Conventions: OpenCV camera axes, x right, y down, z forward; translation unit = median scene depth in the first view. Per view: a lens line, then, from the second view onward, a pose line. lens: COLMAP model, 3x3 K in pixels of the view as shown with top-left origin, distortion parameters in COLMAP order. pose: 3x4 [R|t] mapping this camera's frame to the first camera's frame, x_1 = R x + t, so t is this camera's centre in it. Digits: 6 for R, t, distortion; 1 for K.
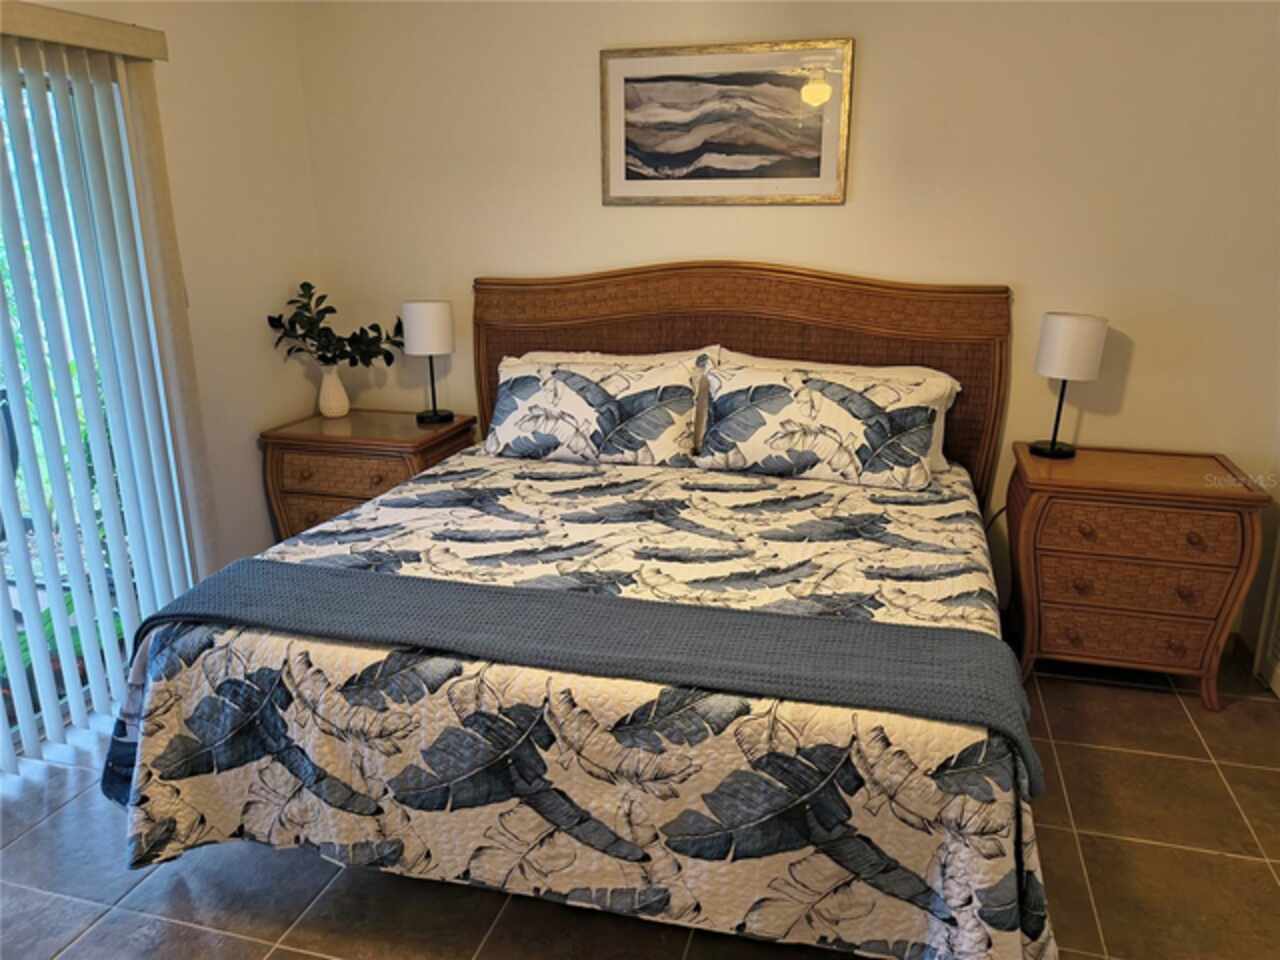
lens RADIAL K [[923.7, 0, 650.2], [0, 923.7, 476.2], [0, 0, 1]] dist [0.069334, -0.098586]
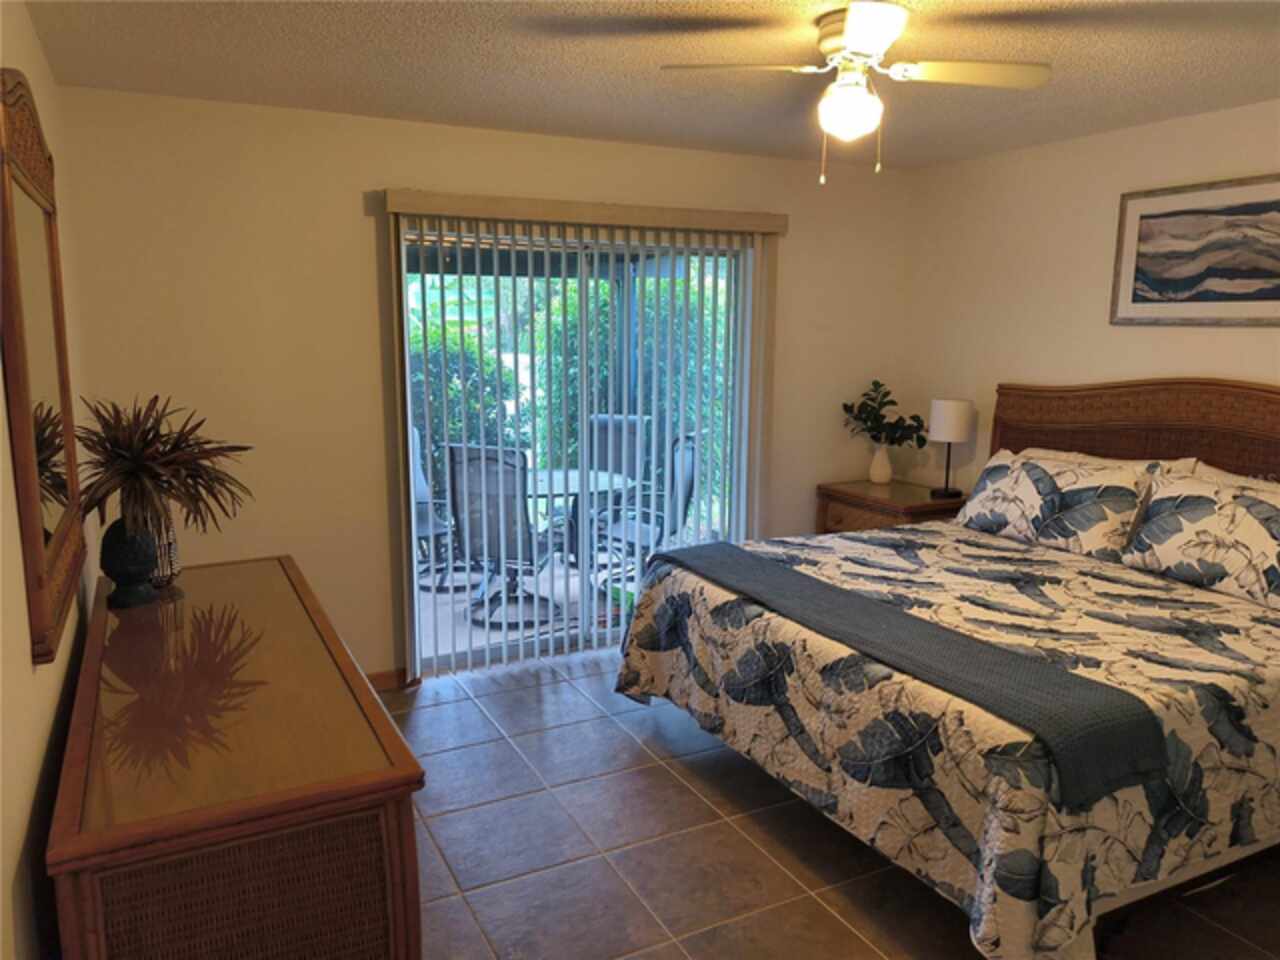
lens RADIAL K [[923.7, 0, 634.4], [0, 923.7, 483.4], [0, 0, 1]] dist [0.069334, -0.098586]
pose [[0.673483, 0.131950, -0.727330, 0.585426], [-0.211507, 0.977200, -0.018568, 0.051377], [0.708297, 0.166341, 0.686036, -0.204329]]
